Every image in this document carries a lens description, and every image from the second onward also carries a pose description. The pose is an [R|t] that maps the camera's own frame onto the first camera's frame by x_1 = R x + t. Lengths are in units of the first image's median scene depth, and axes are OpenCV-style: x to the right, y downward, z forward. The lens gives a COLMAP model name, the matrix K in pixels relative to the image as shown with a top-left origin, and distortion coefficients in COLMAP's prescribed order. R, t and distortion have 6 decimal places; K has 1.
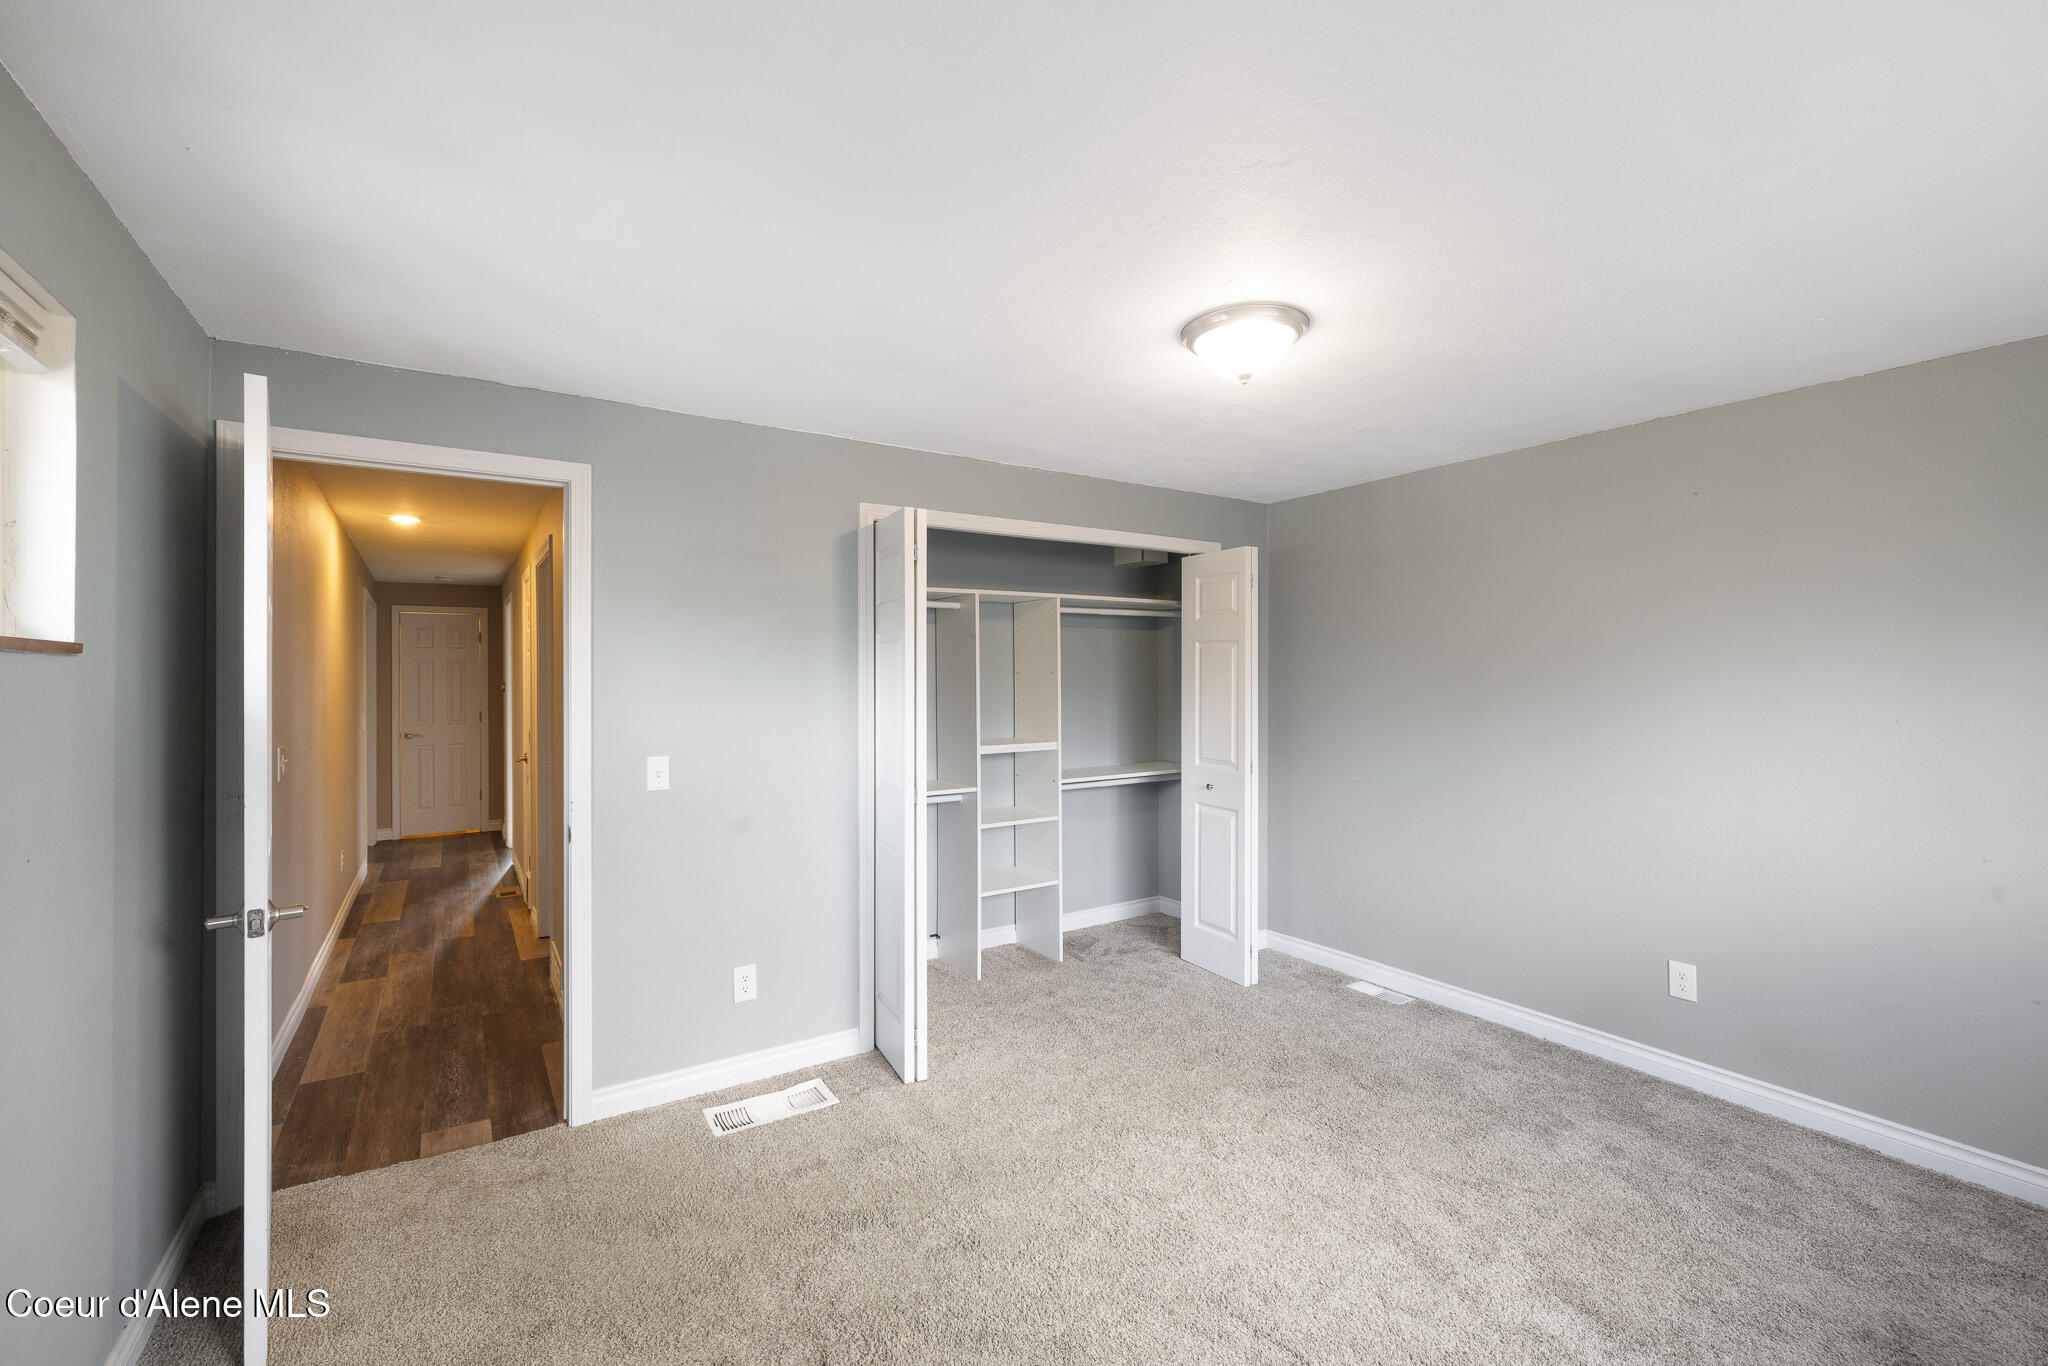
lens RADIAL K [[885.1, 0, 1025.7], [0, 885.1, 678.9], [0, 0, 1]] dist [0.001766, 0.000347]
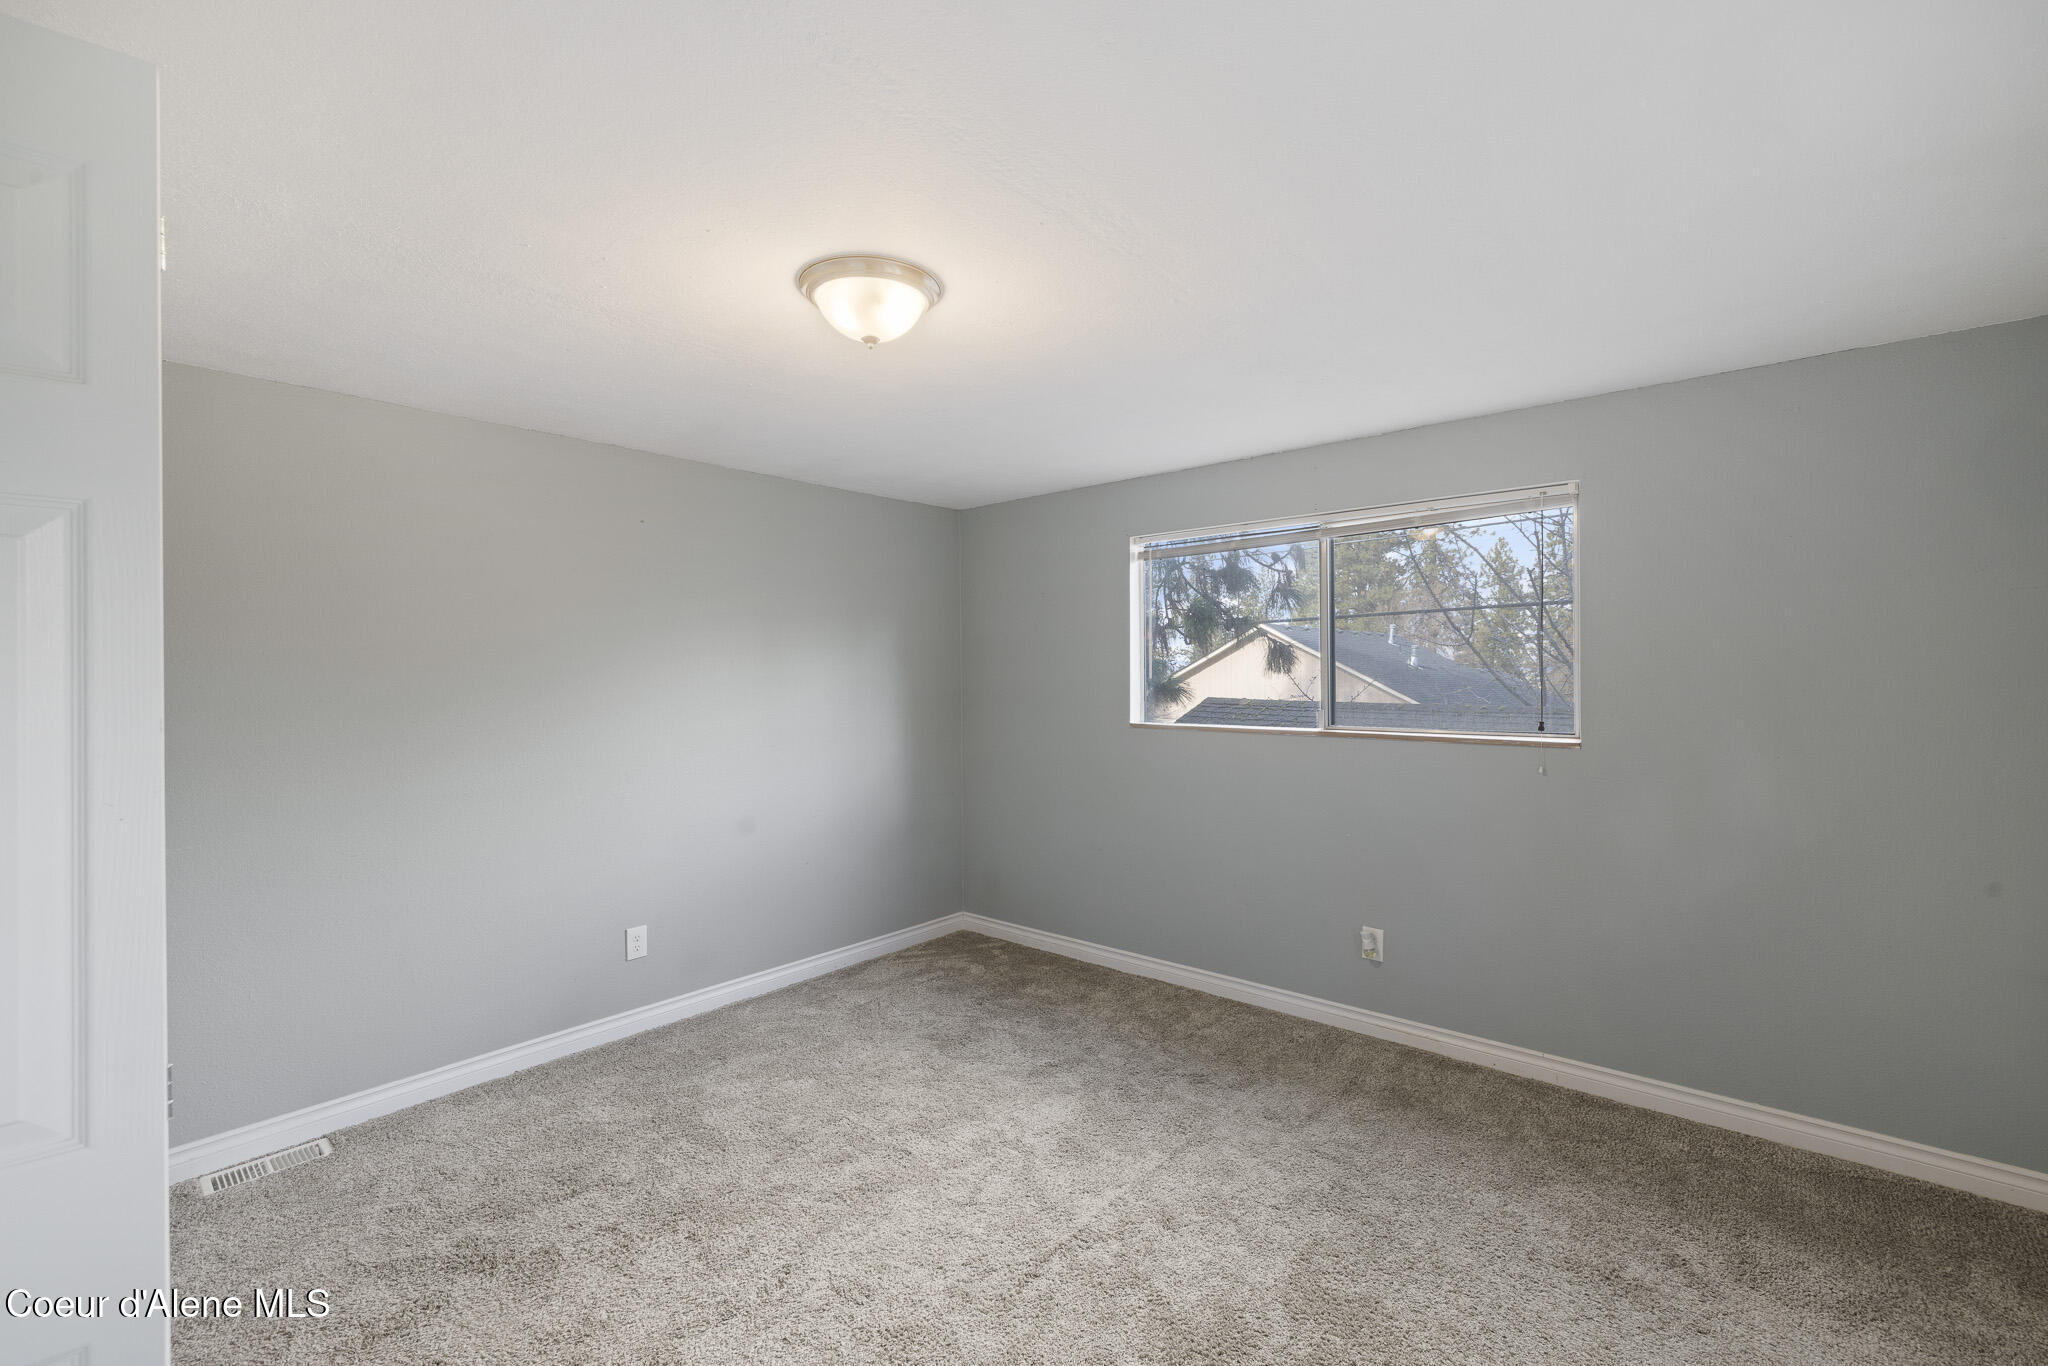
lens RADIAL K [[885.1, 0, 1025.2], [0, 885.1, 680.3], [0, 0, 1]] dist [0.001766, 0.000347]
pose [[-0.308541, 0.003324, 0.951205, -0.501361], [0.006459, 0.999978, -0.001399, 0.007667], [-0.951189, 0.005712, -0.308556, 0.875656]]
